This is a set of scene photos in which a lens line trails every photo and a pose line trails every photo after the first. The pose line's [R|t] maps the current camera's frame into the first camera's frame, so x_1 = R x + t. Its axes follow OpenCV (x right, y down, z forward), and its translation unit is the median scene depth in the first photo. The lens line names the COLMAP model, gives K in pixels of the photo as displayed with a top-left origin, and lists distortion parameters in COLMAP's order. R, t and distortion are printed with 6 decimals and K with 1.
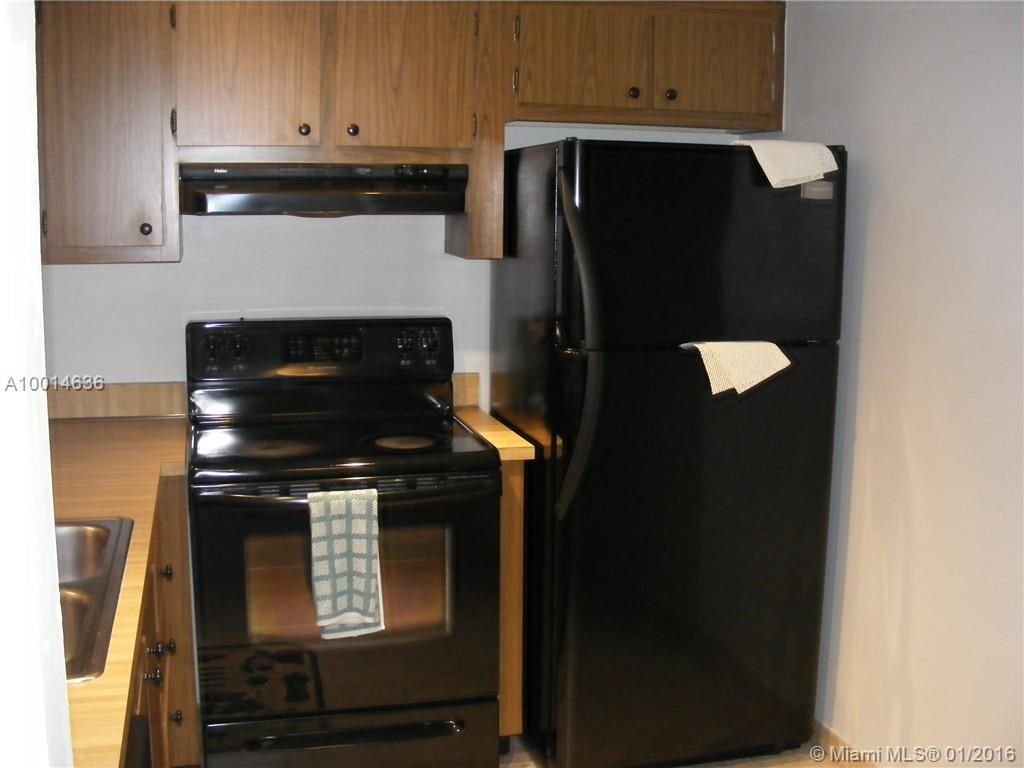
lens RADIAL K [[1170.4, 0, 518.3], [0, 1170.4, 382.4], [0, 0, 1]] dist [-0.178334, 0.000000]
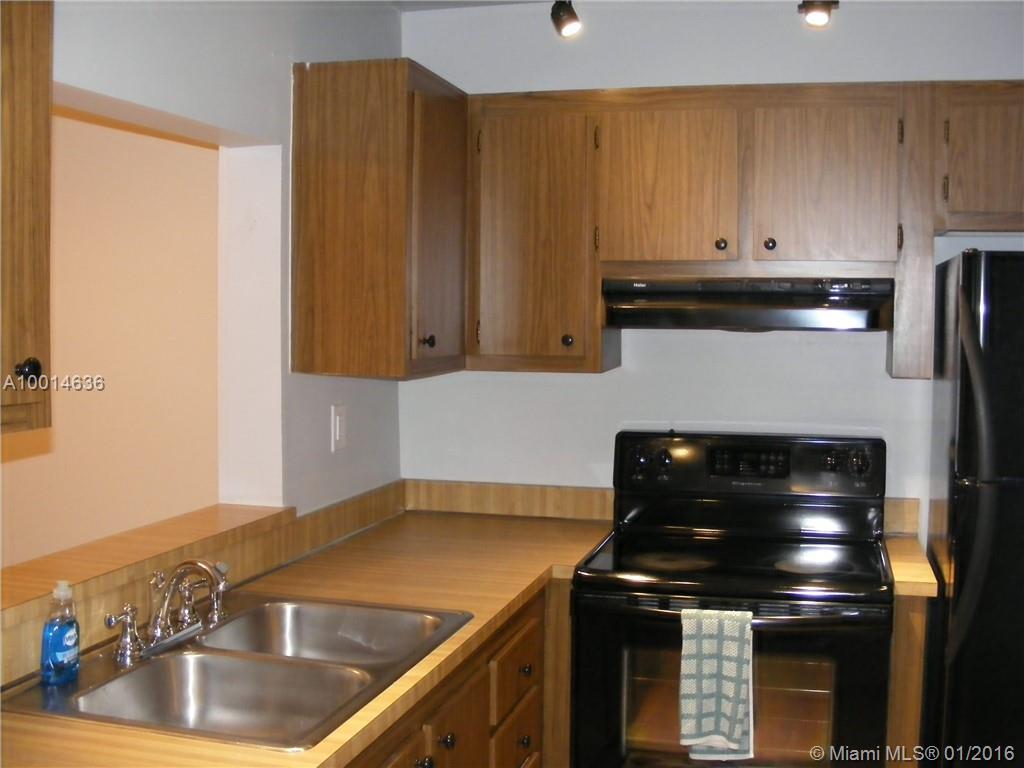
lens RADIAL K [[1170.4, 0, 533.8], [0, 1170.4, 391.9], [0, 0, 1]] dist [-0.178334, 0.000000]
pose [[0.871399, 0.027022, -0.489830, 0.185777], [-0.069141, 0.995280, -0.068094, -0.012612], [0.485678, 0.093204, 0.869155, 0.060613]]
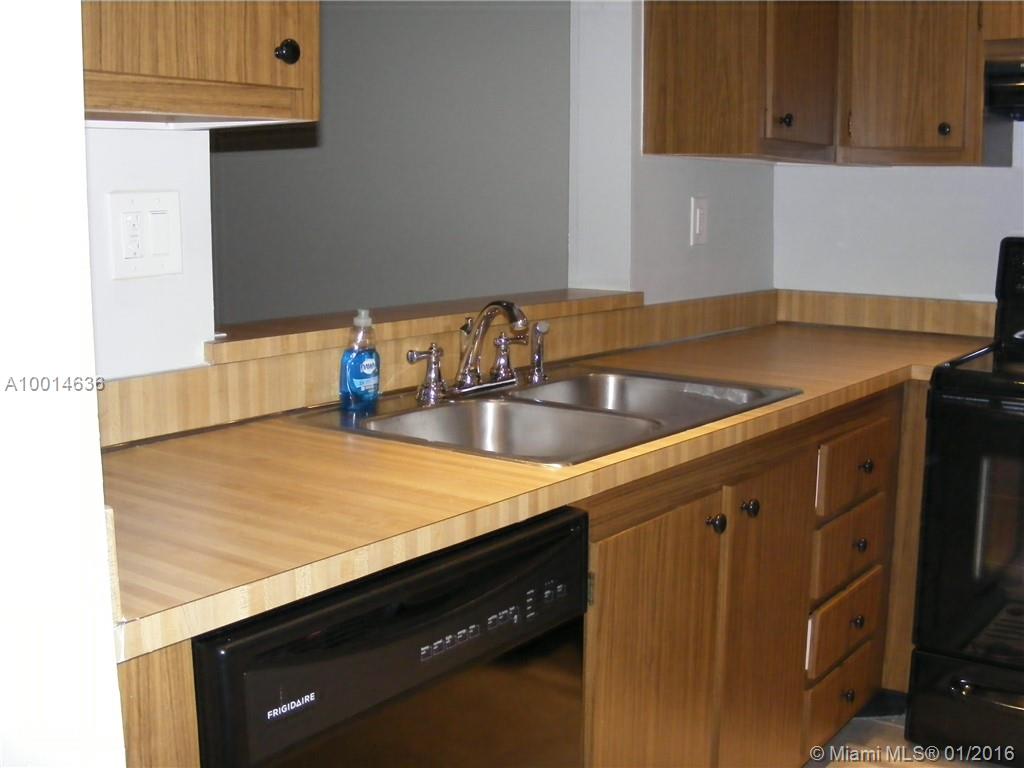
lens RADIAL K [[1170.4, 0, 520.6], [0, 1170.4, 379.7], [0, 0, 1]] dist [-0.178334, 0.000000]
pose [[0.617617, 0.109606, -0.778804, 0.228707], [-0.109997, 0.992547, 0.052457, 0.067398], [0.778749, 0.053268, 0.625070, 0.153386]]
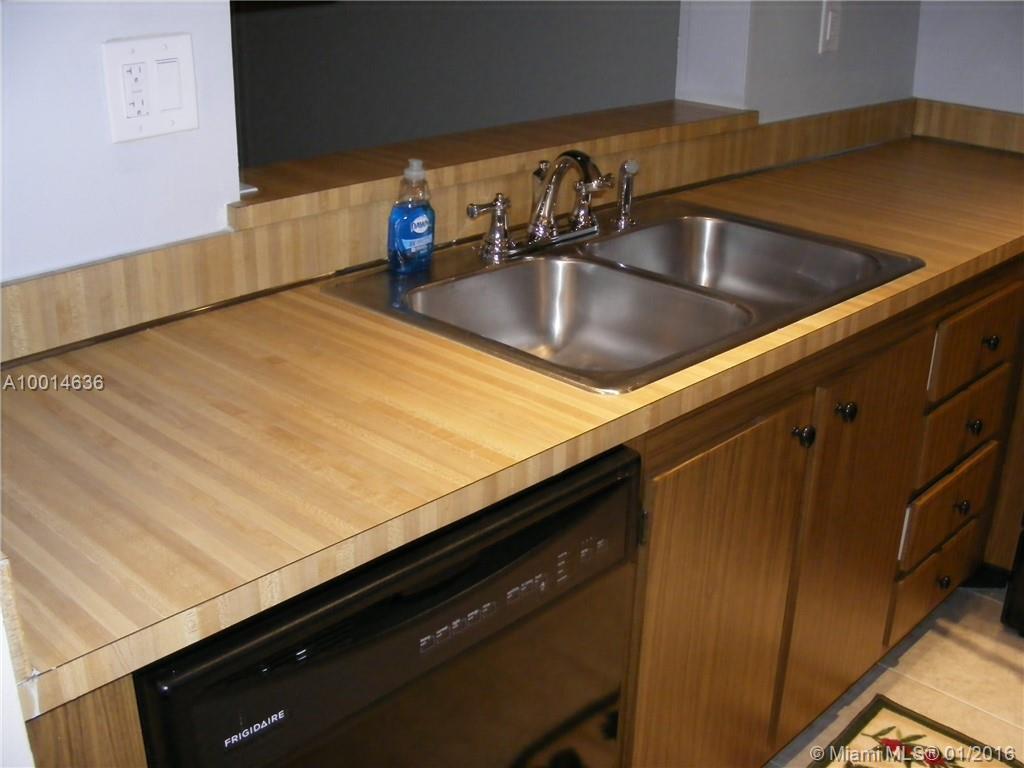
lens RADIAL K [[1170.4, 0, 522.7], [0, 1170.4, 380.5], [0, 0, 1]] dist [-0.178334, 0.000000]
pose [[0.519676, 0.321477, -0.791574, 0.165375], [-0.138303, 0.945942, 0.293372, -0.004230], [0.843095, -0.042981, 0.536044, 0.233448]]
